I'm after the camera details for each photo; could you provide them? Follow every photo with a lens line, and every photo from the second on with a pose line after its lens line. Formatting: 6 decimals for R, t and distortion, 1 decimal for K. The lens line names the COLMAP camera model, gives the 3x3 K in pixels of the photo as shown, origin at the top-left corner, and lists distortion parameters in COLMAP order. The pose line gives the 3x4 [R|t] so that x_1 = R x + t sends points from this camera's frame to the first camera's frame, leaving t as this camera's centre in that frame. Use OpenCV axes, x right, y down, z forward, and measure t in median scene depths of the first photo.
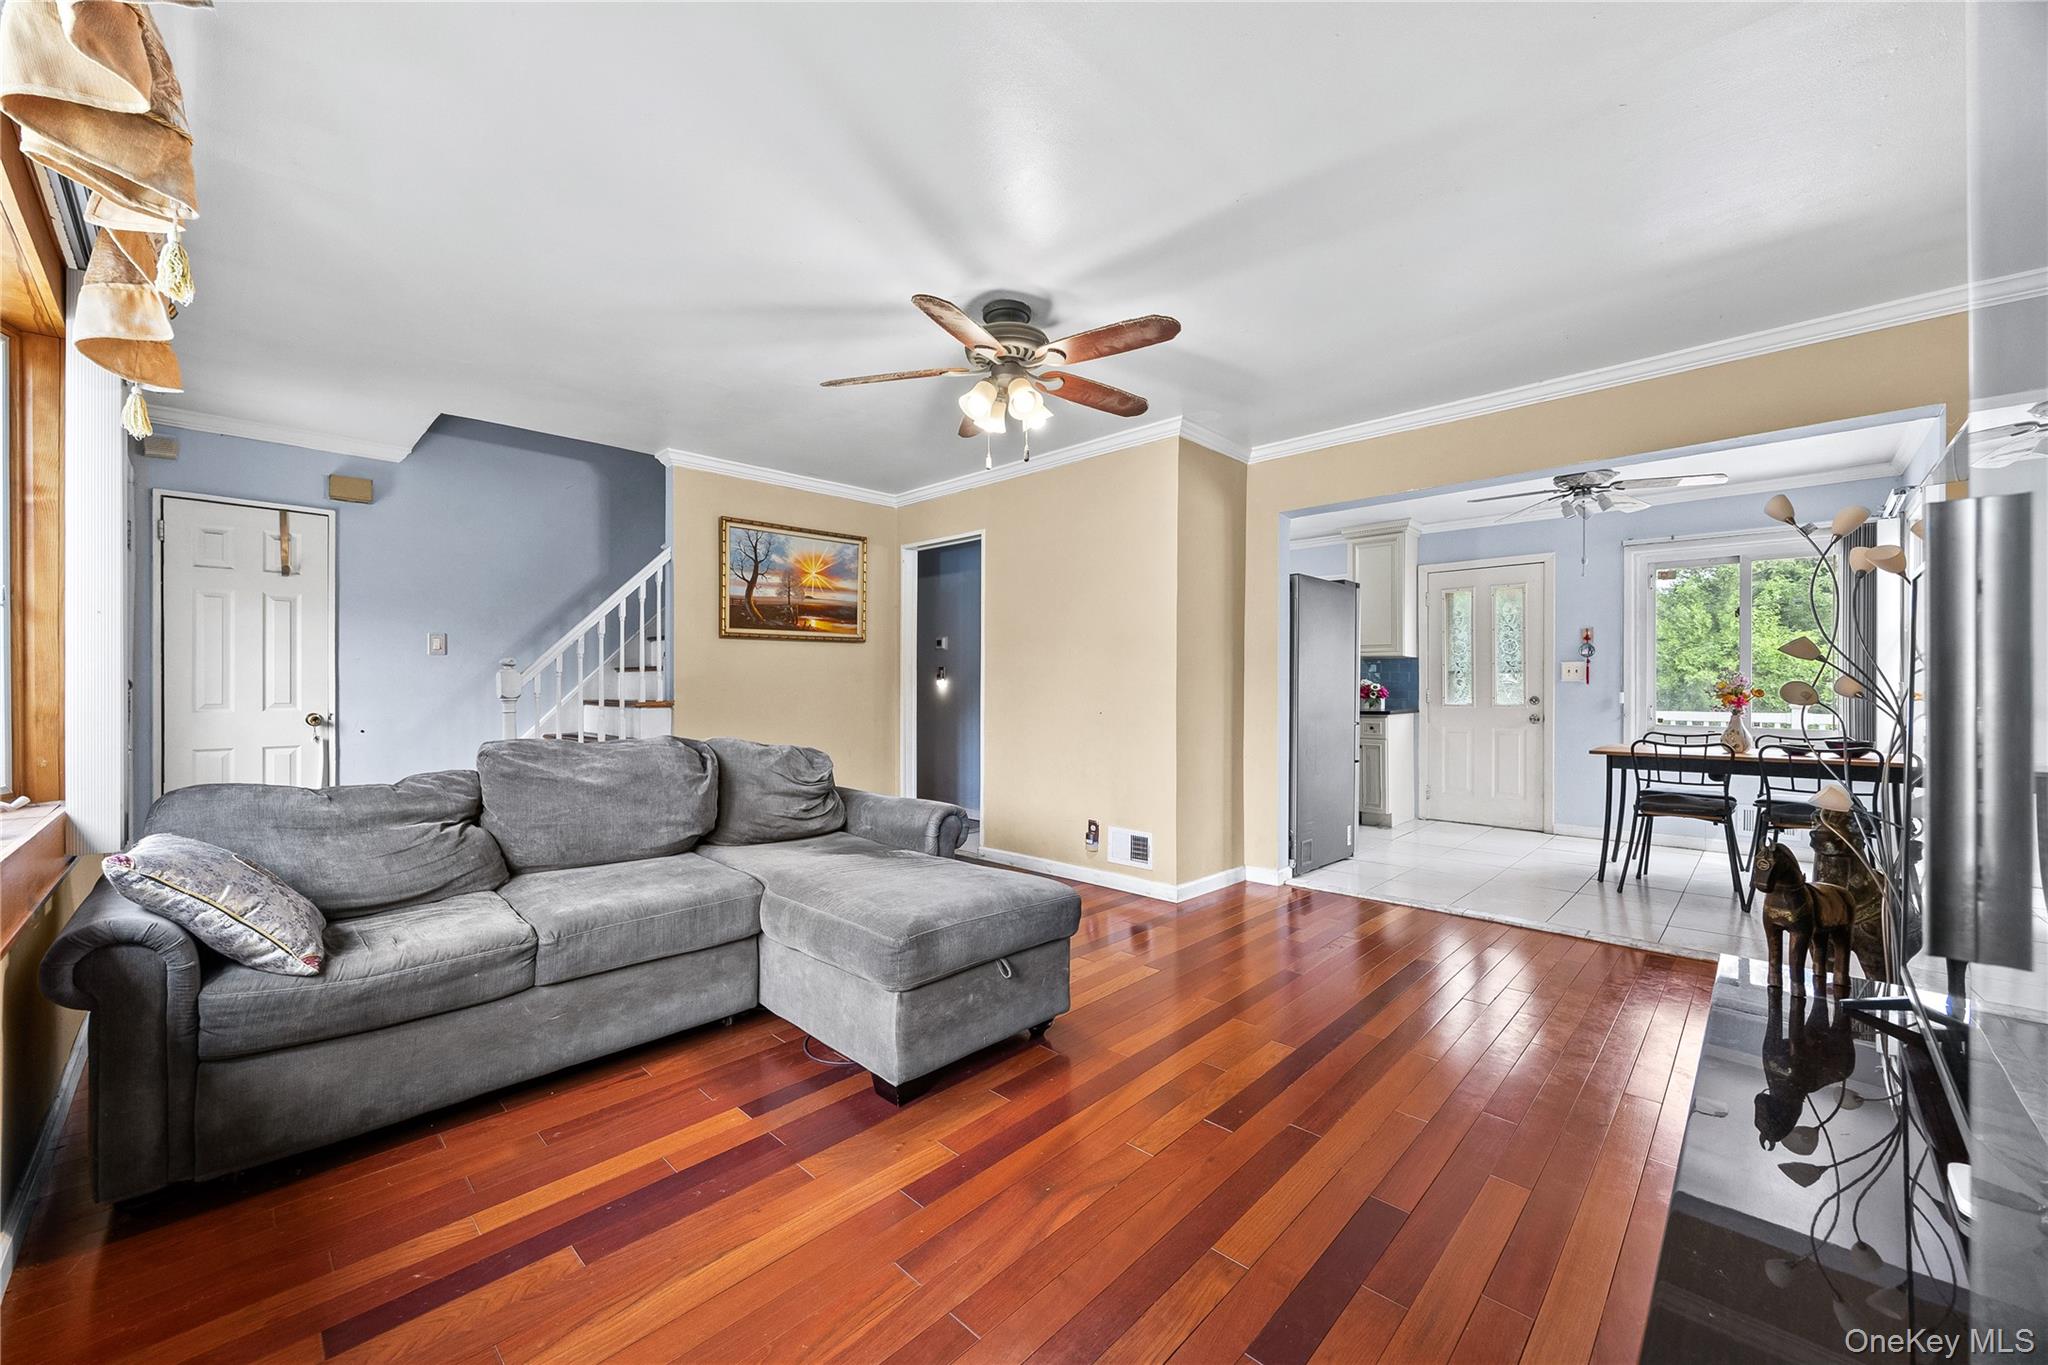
lens RADIAL K [[791.7, 0, 1017.3], [0, 791.7, 682.8], [0, 0, 1]] dist [-0.006384, 0.000527]
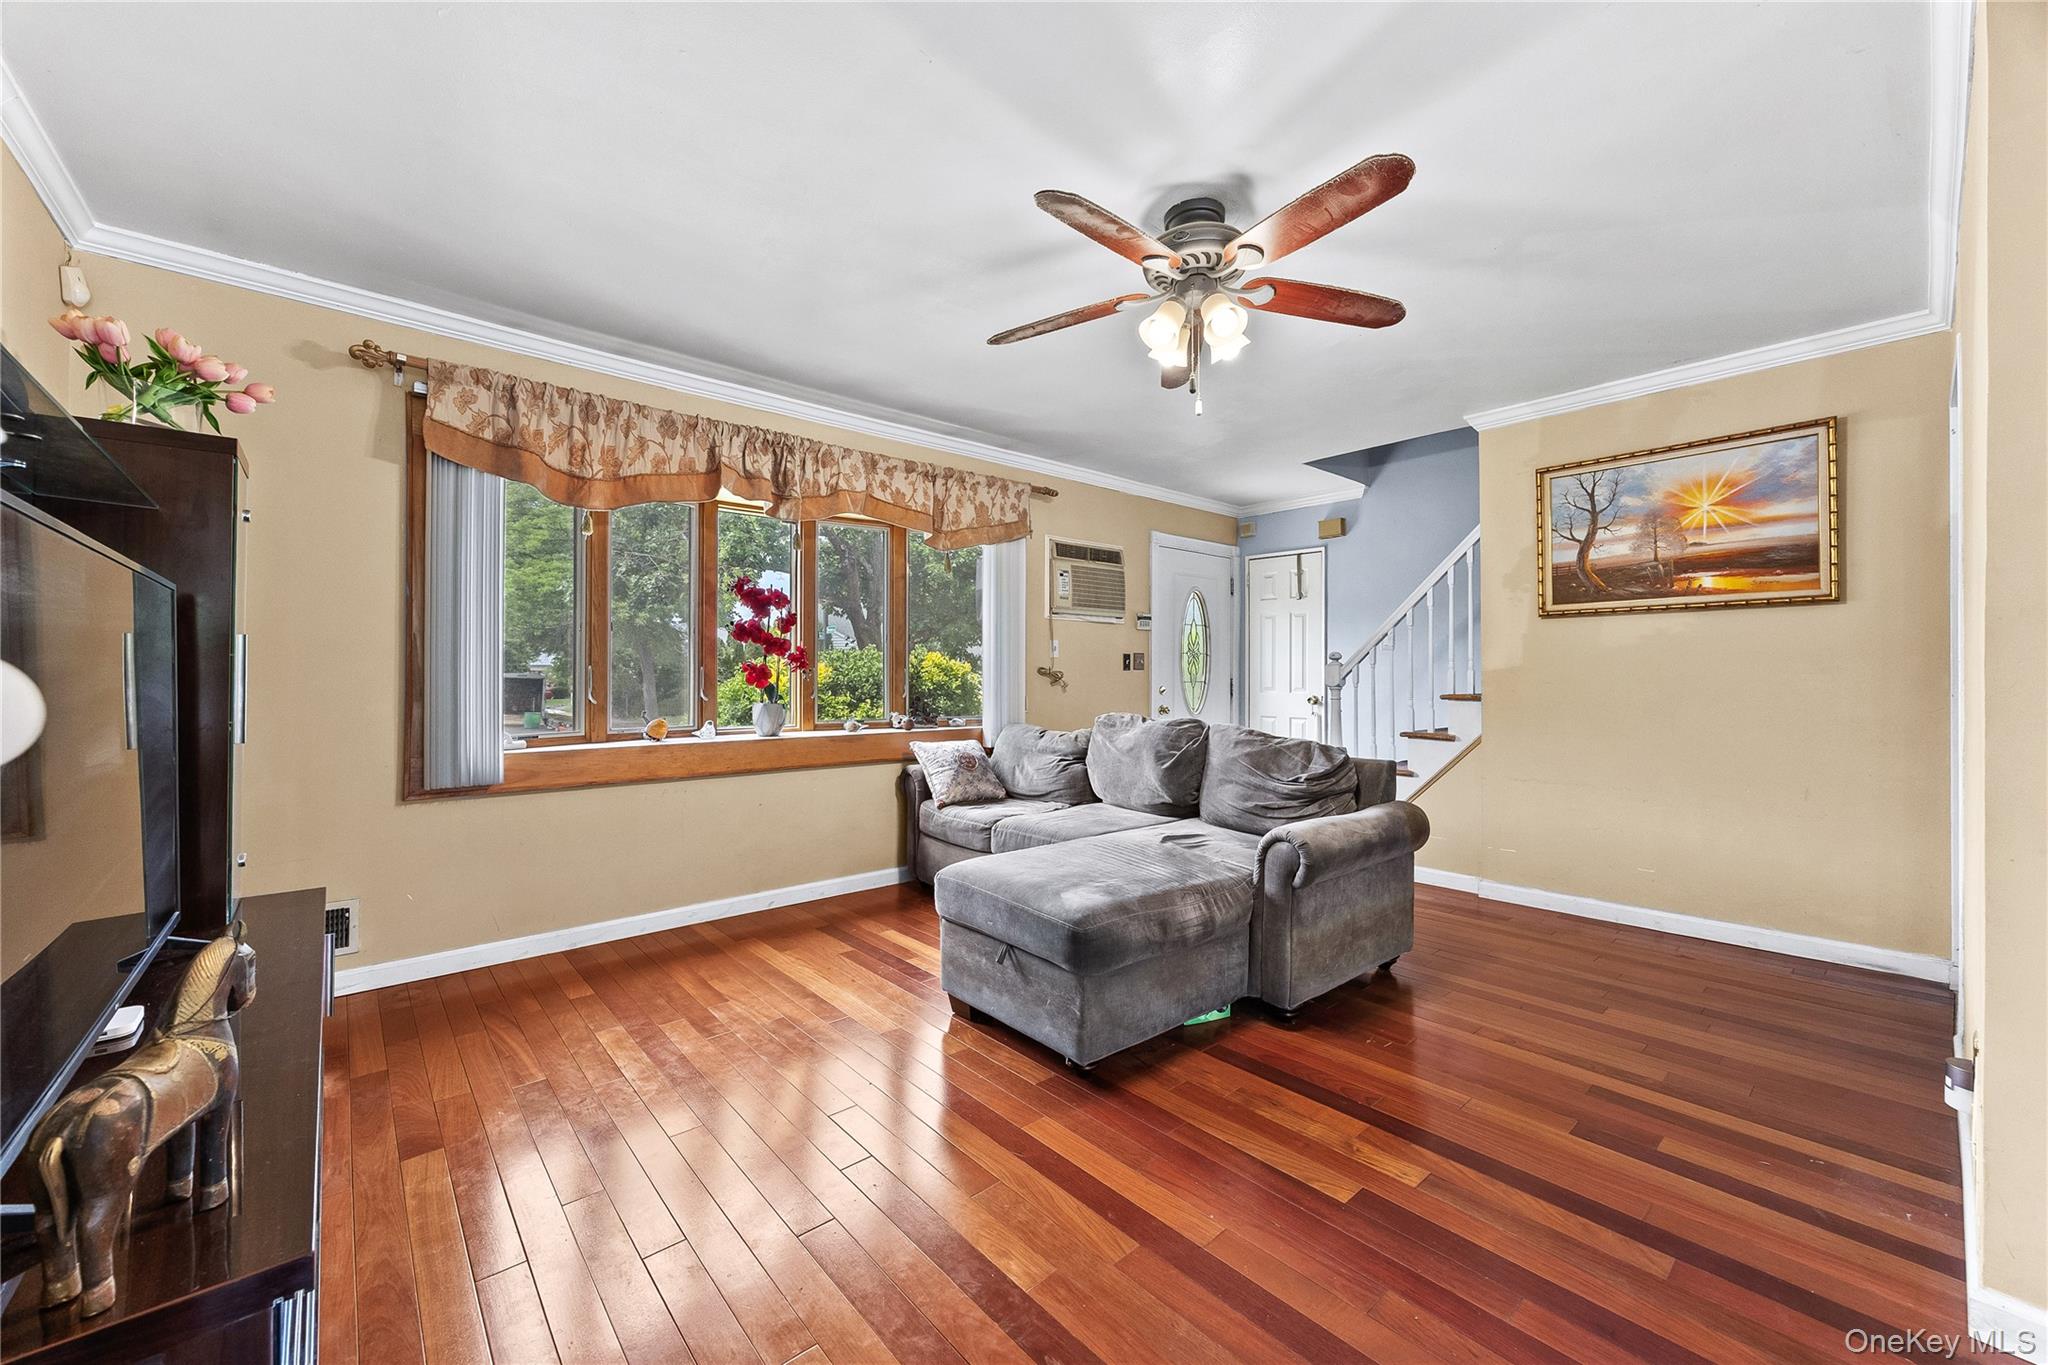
lens RADIAL K [[791.7, 0, 1011.6], [0, 791.7, 674.1], [0, 0, 1]] dist [-0.006384, 0.000527]
pose [[-0.084805, -0.000205, -0.996398, 0.467305], [0.002353, 0.999997, -0.000406, -0.000170], [0.996395, -0.002378, -0.084805, 0.509513]]
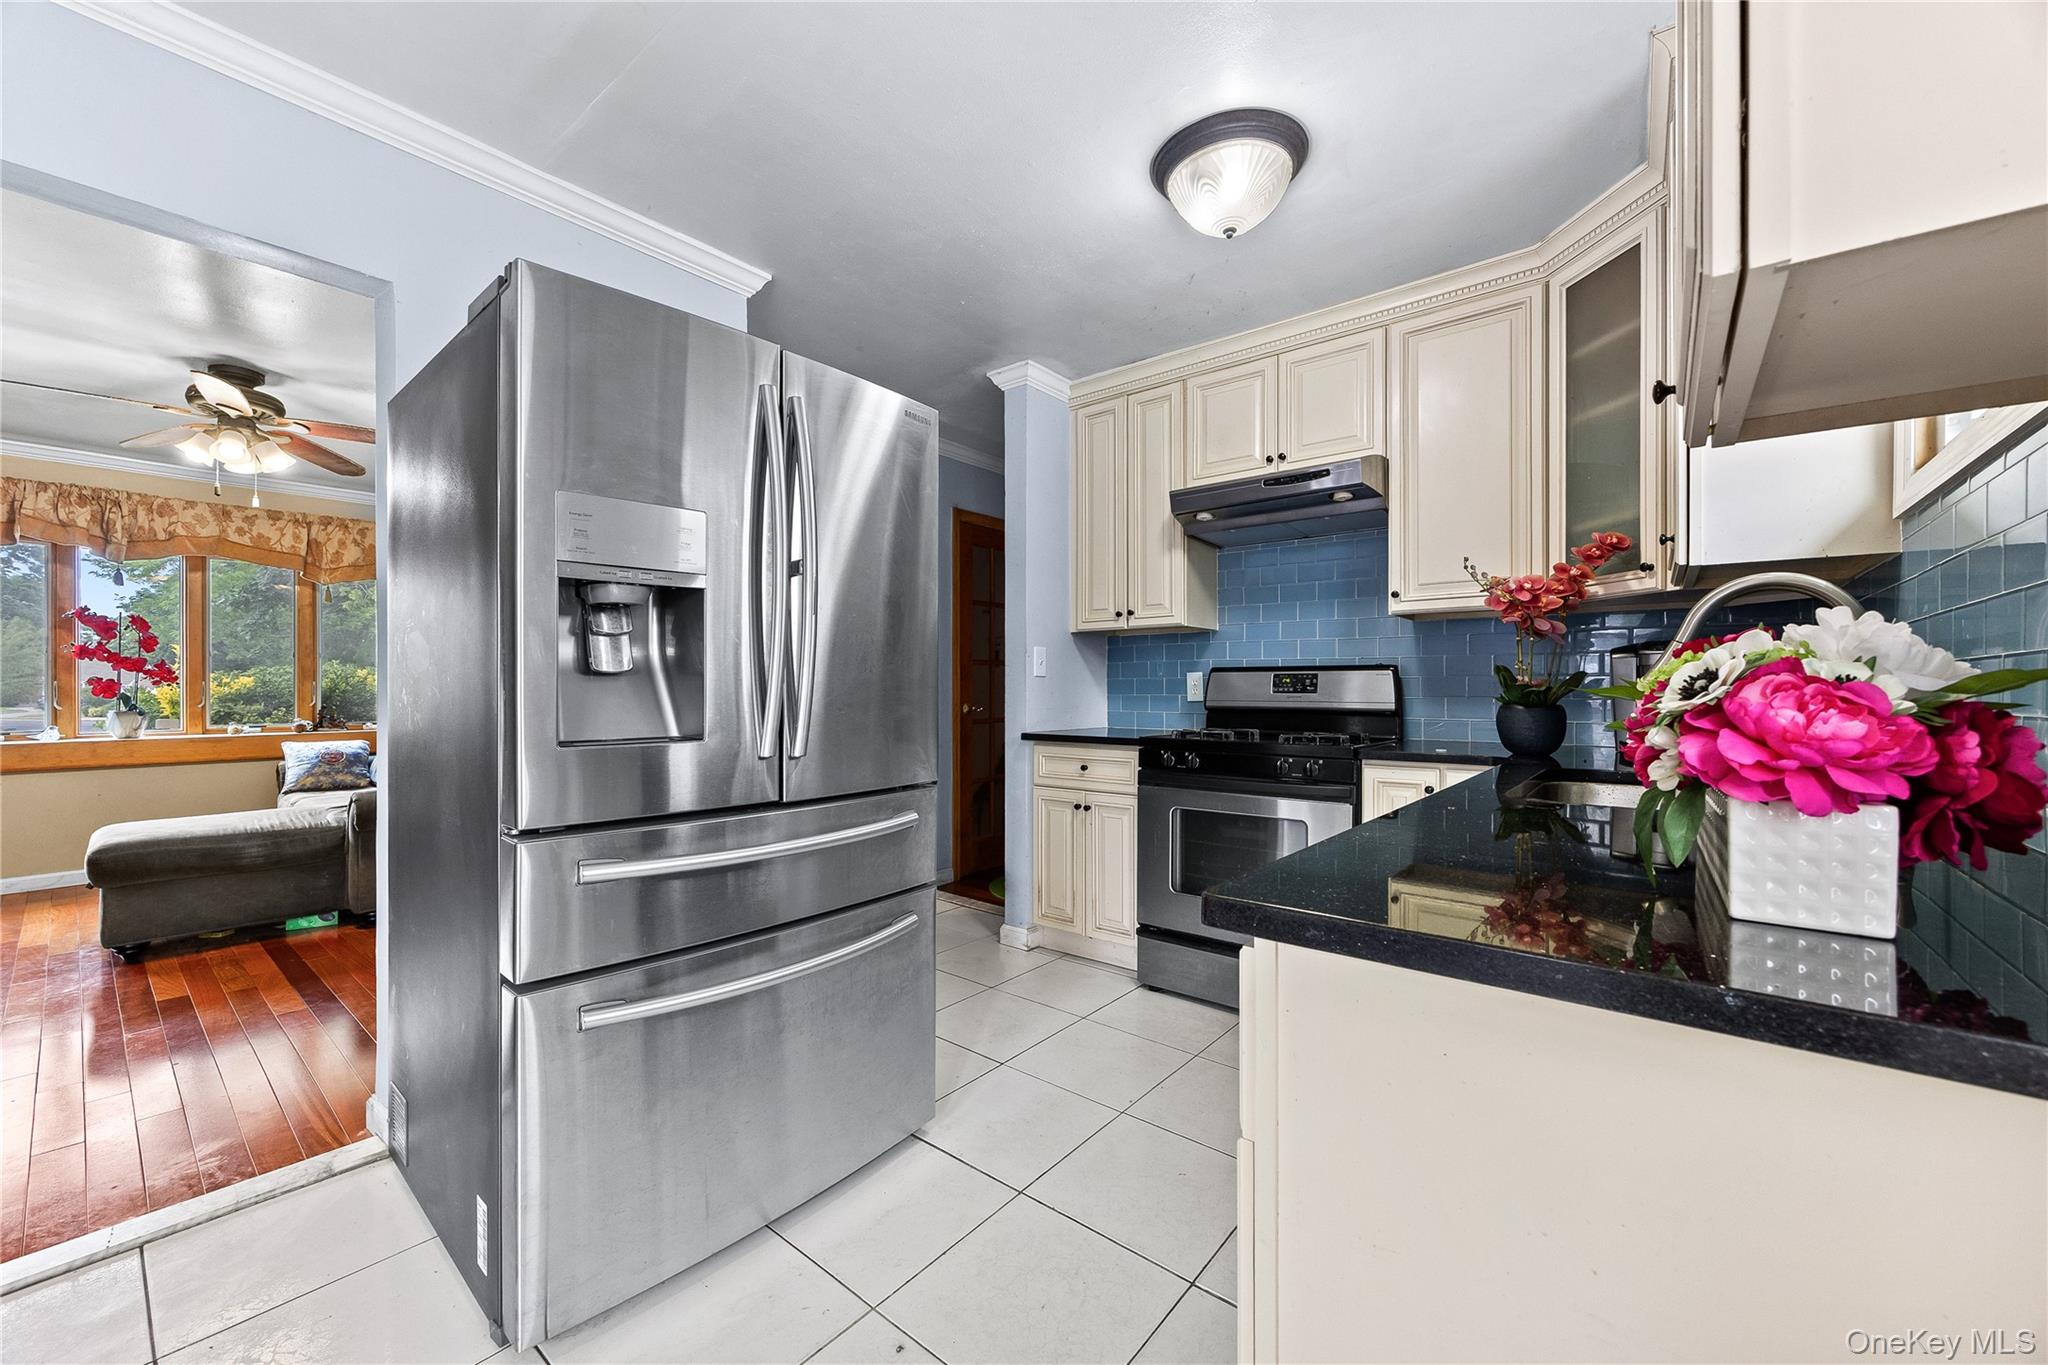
lens RADIAL K [[791.7, 0, 1031.2], [0, 791.7, 692.4], [0, 0, 1]] dist [-0.006384, 0.000527]
pose [[0.086886, 0.008296, -0.996184, 0.731825], [0.004300, 0.999953, 0.008702, 0.002189], [0.996209, -0.005040, 0.086846, 1.202622]]
